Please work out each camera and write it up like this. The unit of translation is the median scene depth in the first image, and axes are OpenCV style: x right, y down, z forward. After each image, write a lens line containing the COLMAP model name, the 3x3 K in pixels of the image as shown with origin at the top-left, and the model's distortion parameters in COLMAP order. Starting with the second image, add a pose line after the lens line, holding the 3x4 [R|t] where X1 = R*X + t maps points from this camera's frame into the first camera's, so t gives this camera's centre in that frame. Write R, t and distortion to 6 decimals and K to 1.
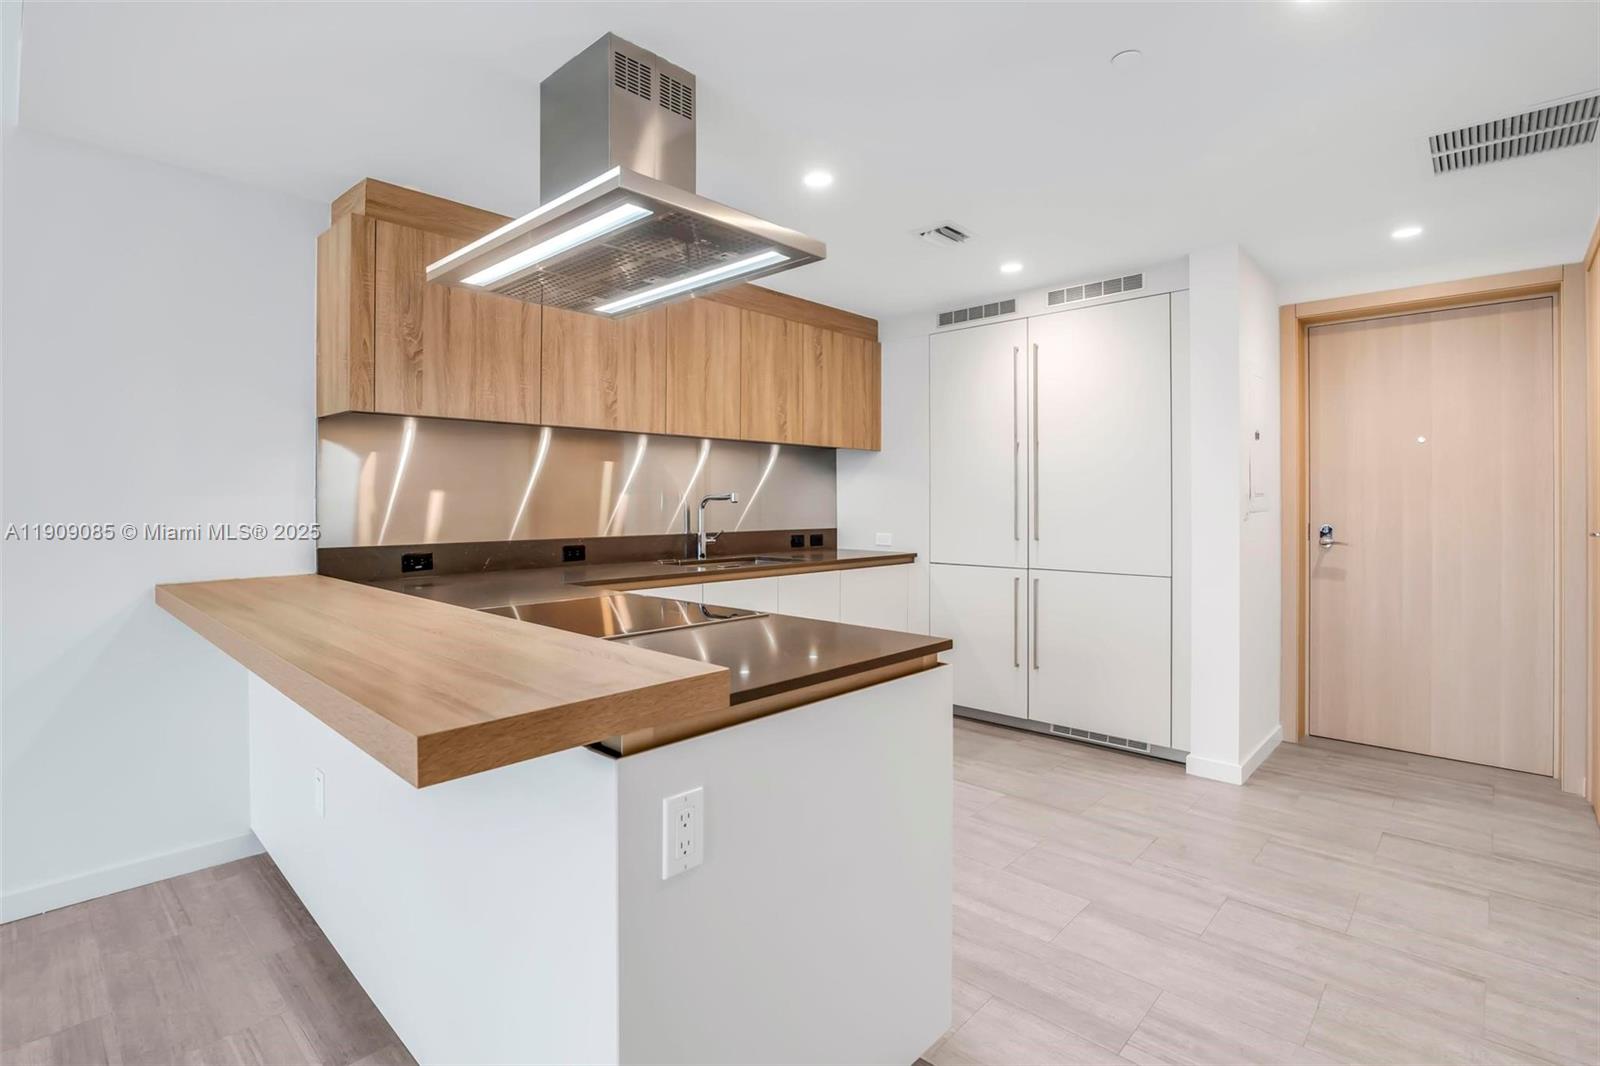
lens RADIAL K [[764.6, 0, 814.2], [0, 764.6, 499.6], [0, 0, 1]] dist [-0.020623, 0.004395]
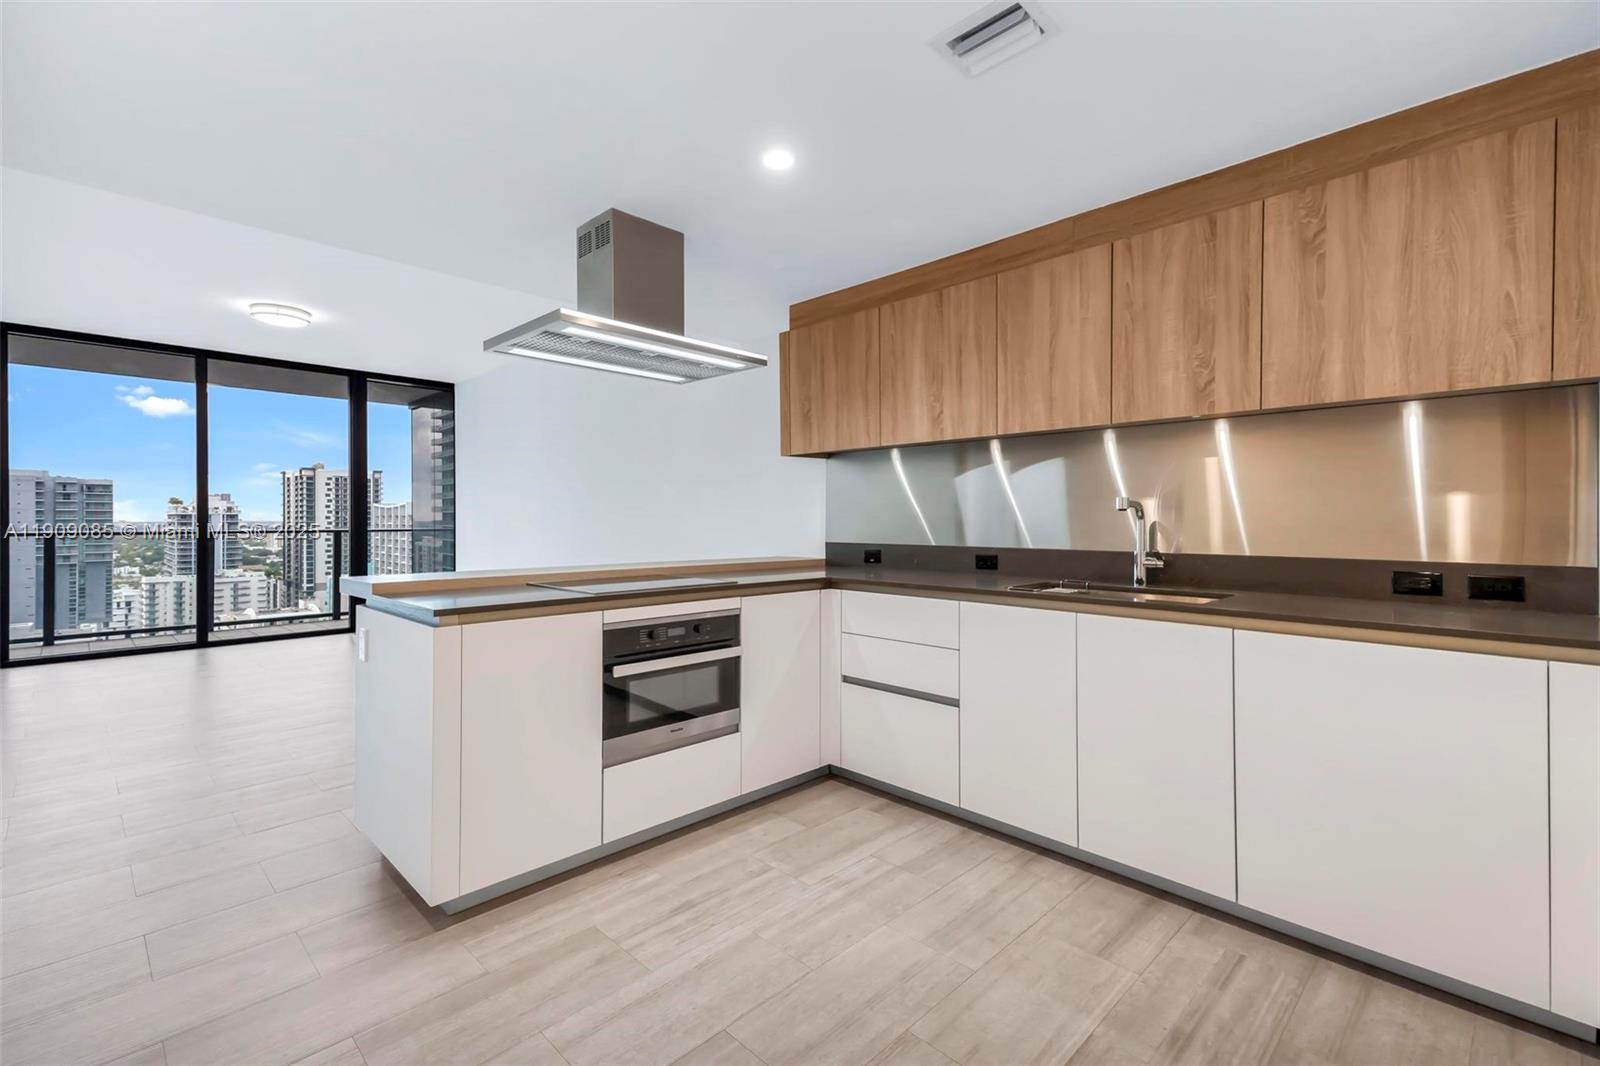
lens RADIAL K [[731.9, 0, 812.9], [0, 731.9, 519.6], [0, 0, 1]] dist [0.054551, -0.009489]
pose [[-0.050809, -0.001461, -0.998707, 0.637032], [-0.000166, 0.999999, -0.001454, 0.014428], [0.998708, 0.000092, -0.050809, 0.769237]]
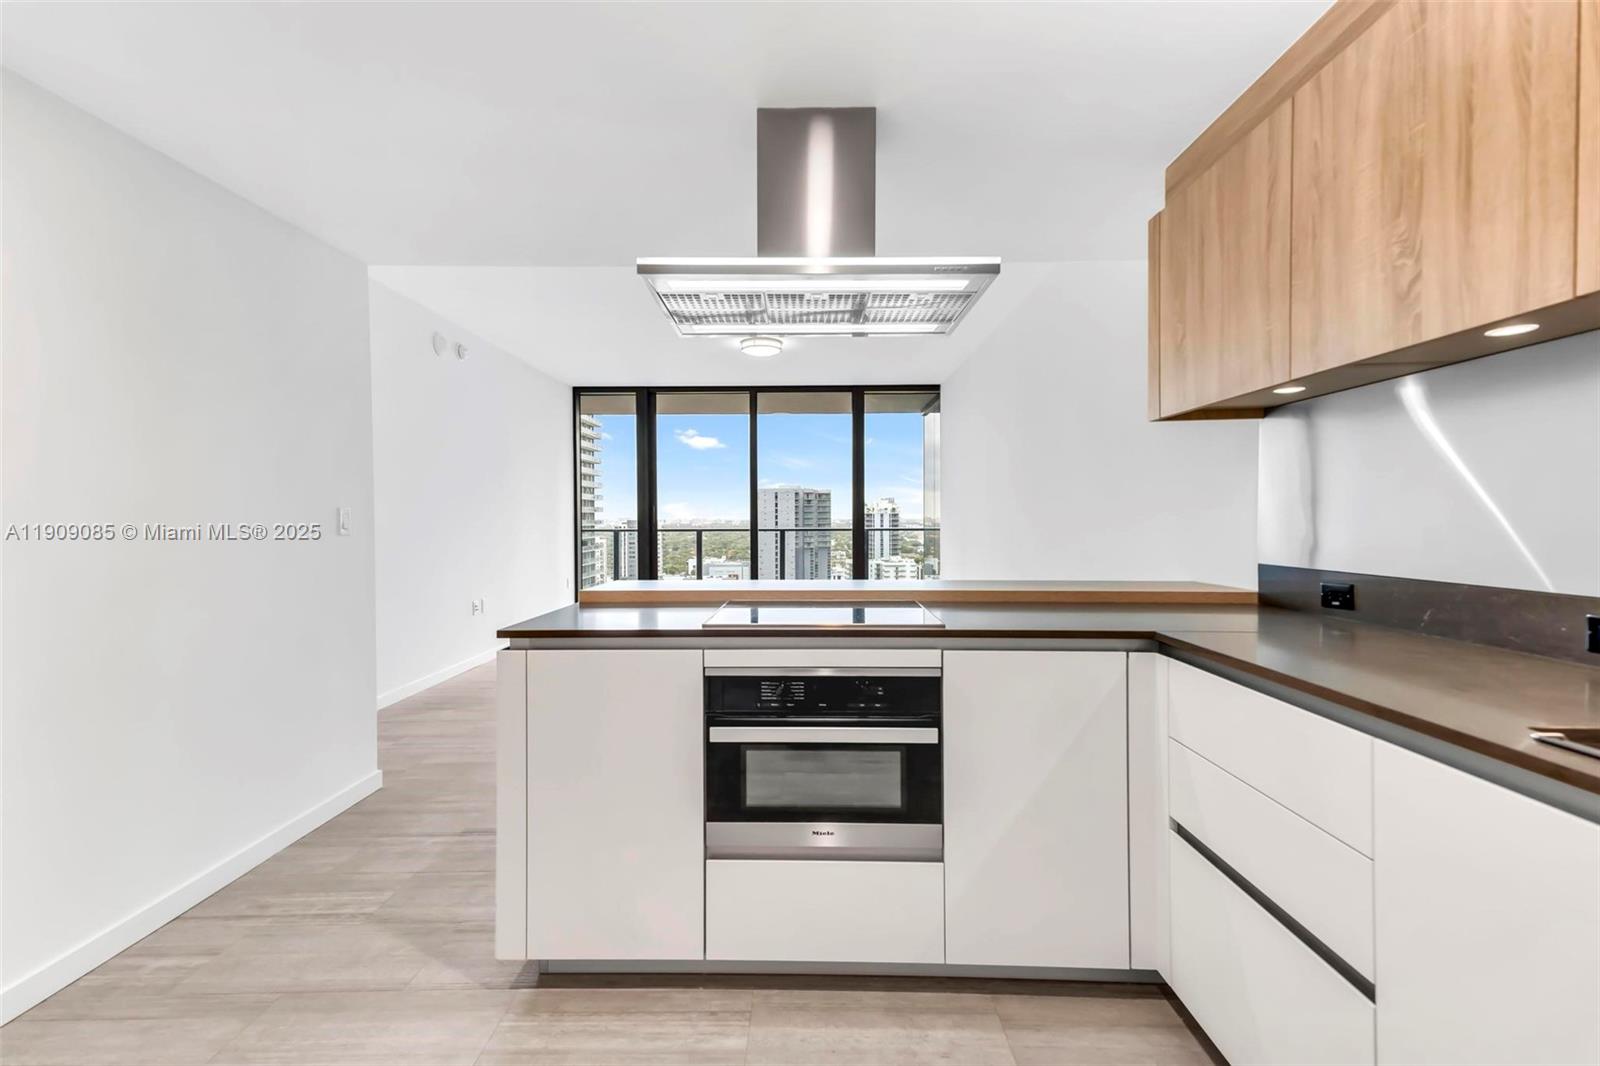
lens RADIAL K [[731.9, 0, 775.4], [0, 731.9, 530.2], [0, 0, 1]] dist [0.054551, -0.009489]
pose [[-0.766885, 0.013275, -0.641648, 0.262410], [0.004080, 0.999867, 0.015811, 0.006233], [0.641772, 0.009507, -0.766837, 0.962177]]
